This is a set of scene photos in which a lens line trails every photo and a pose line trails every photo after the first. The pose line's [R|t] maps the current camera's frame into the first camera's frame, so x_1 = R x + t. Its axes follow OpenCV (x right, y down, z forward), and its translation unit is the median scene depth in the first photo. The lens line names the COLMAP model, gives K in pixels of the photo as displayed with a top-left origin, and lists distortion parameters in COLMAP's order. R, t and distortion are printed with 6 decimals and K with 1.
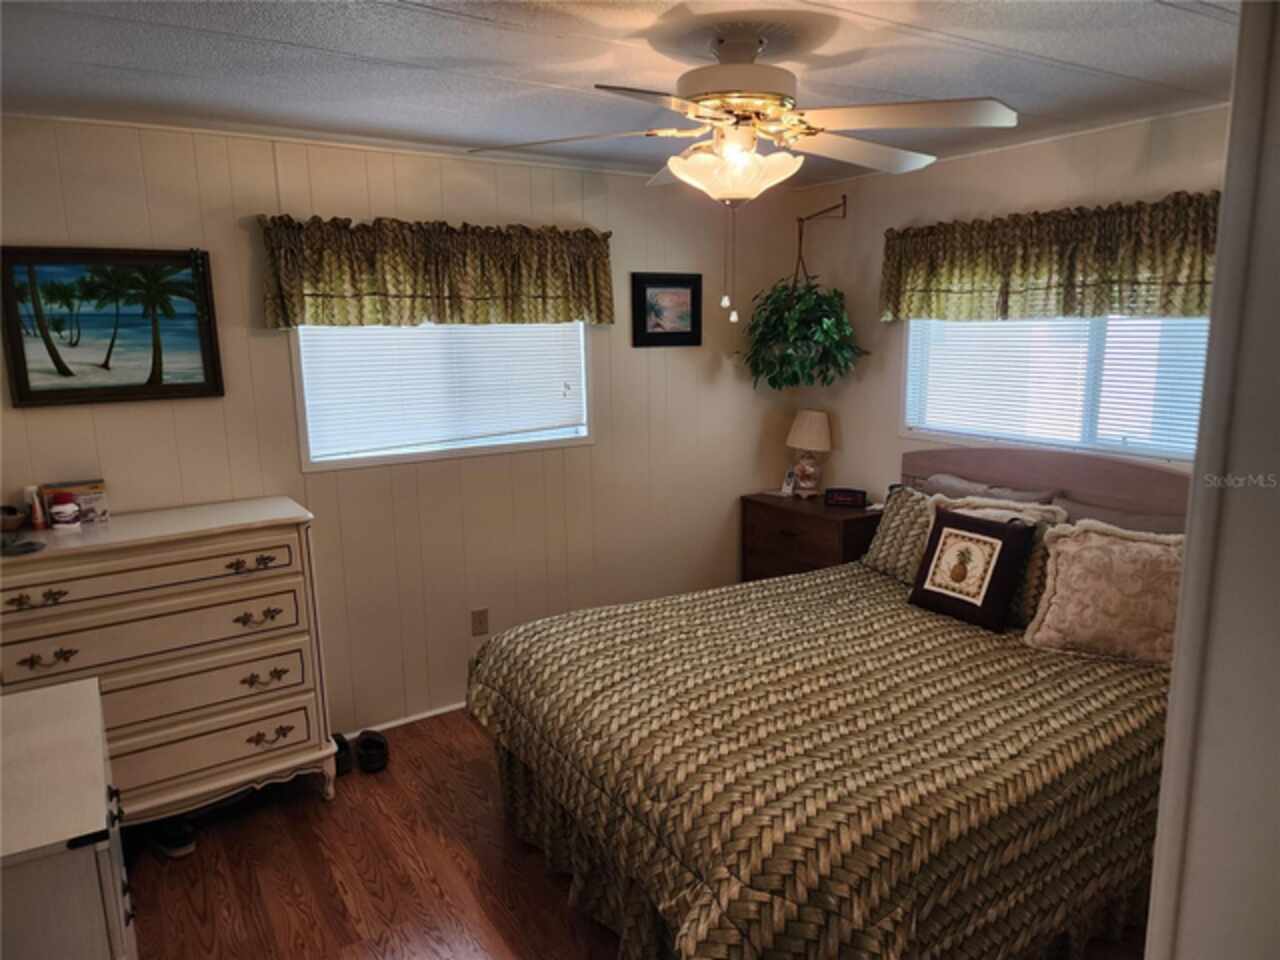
lens RADIAL K [[867.2, 0, 633.9], [0, 867.2, 484.4], [0, 0, 1]] dist [0.053868, -0.047879]
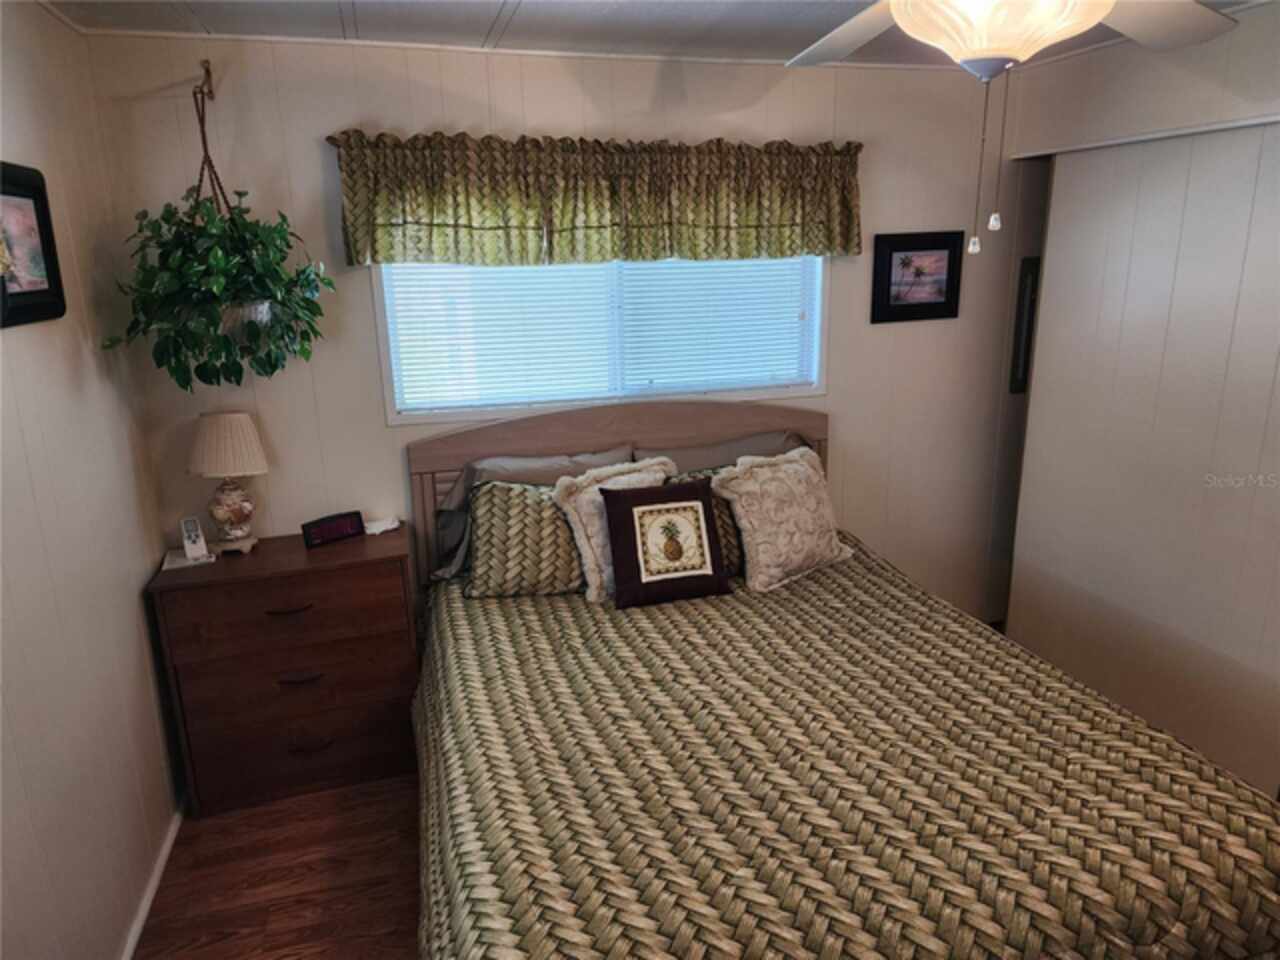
lens RADIAL K [[867.2, 0, 639.6], [0, 867.2, 474.3], [0, 0, 1]] dist [0.053868, -0.047879]
pose [[0.251621, -0.228414, 0.940486, -0.441509], [0.195366, 0.963734, 0.181791, -0.137942], [-0.947903, 0.137996, 0.287120, 0.763511]]
